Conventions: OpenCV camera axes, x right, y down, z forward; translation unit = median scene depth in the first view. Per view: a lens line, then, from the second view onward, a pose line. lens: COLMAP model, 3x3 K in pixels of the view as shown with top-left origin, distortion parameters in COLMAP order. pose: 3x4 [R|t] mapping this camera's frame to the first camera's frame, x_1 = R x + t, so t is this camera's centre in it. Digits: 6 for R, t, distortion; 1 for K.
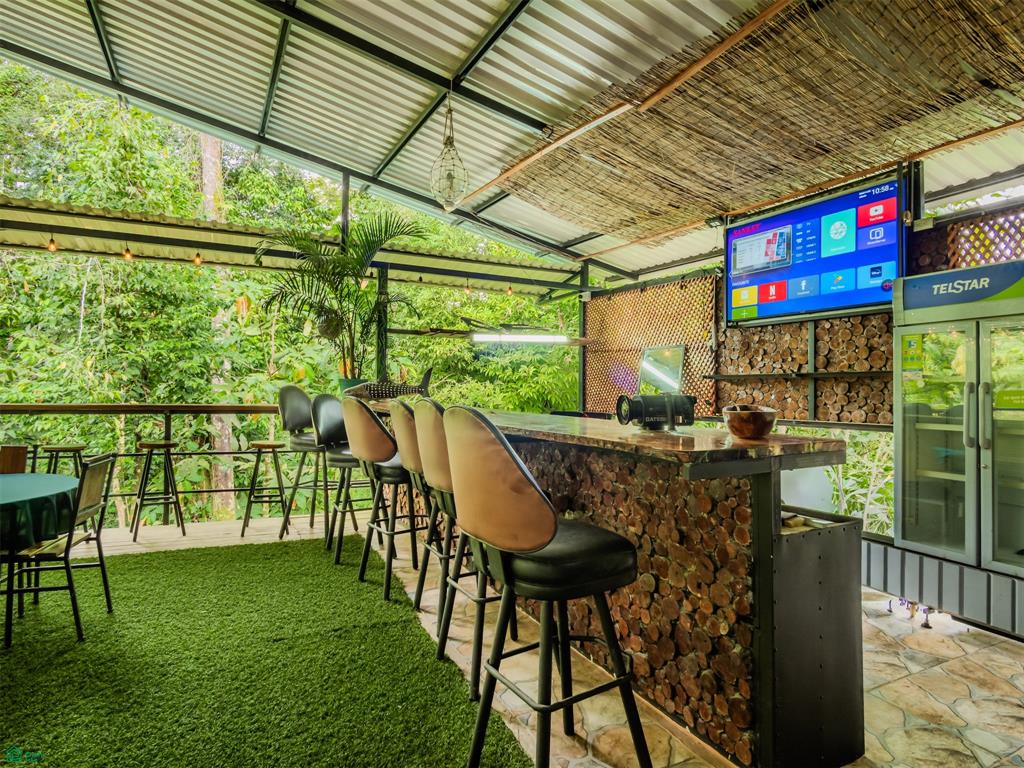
lens RADIAL K [[584.2, 0, 511.5], [0, 584.2, 380.2], [0, 0, 1]] dist [-0.012982, -0.000765]
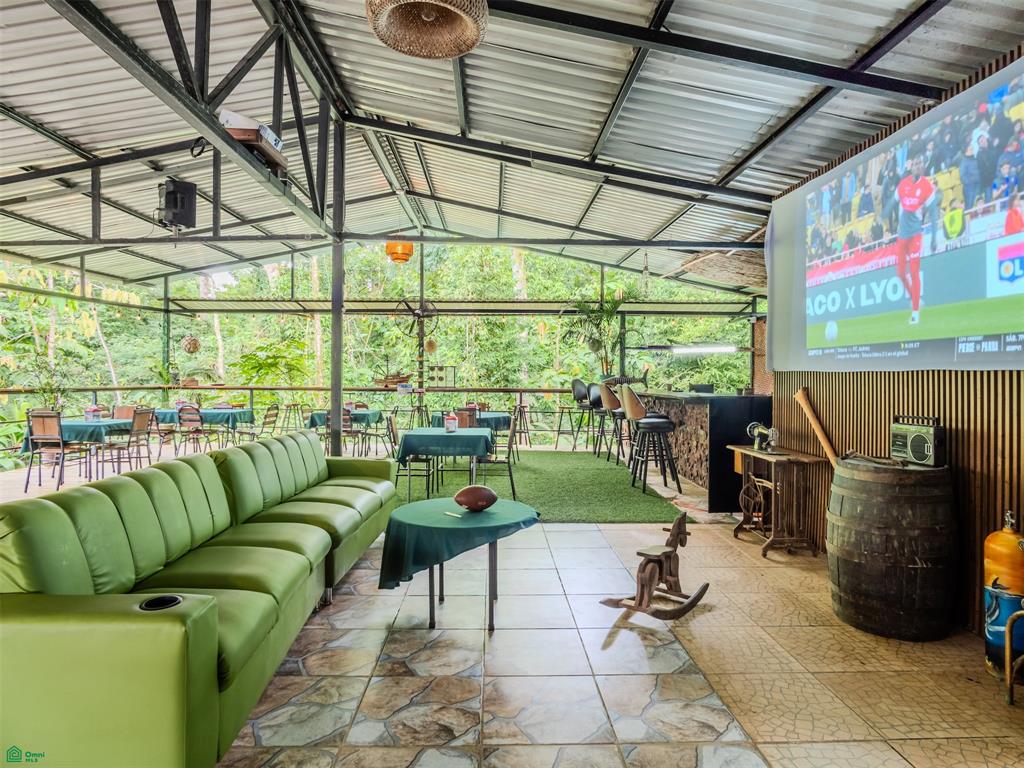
lens RADIAL K [[584.6, 0, 510.2], [0, 584.6, 402.0], [0, 0, 1]] dist [0.000638, -0.000440]
pose [[0.900804, 0.009735, -0.434116, 0.255147], [0.013867, 0.998594, 0.051169, -0.015575], [0.434004, -0.052113, 0.899403, -0.798514]]
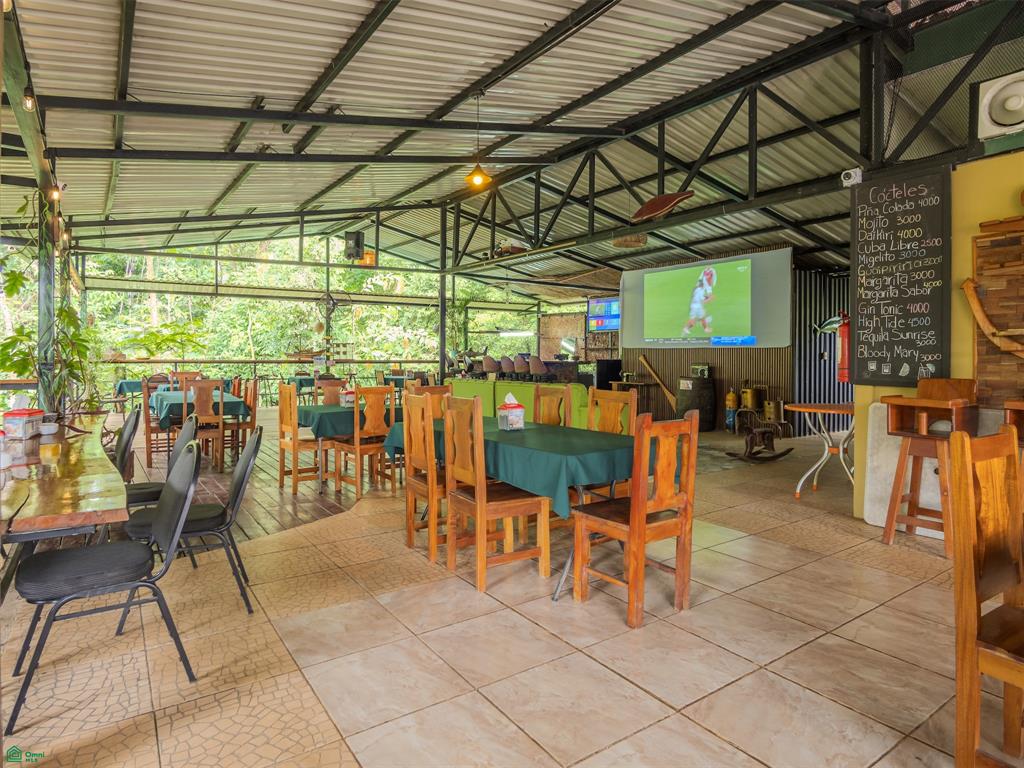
lens RADIAL K [[584.6, 0, 510.2], [0, 584.6, 402.0], [0, 0, 1]] dist [0.000638, -0.000440]
pose [[0.992140, -0.016621, 0.124026, -0.355476], [0.004661, 0.995360, 0.096103, -0.020585], [-0.125048, -0.094770, 0.987614, -1.689554]]
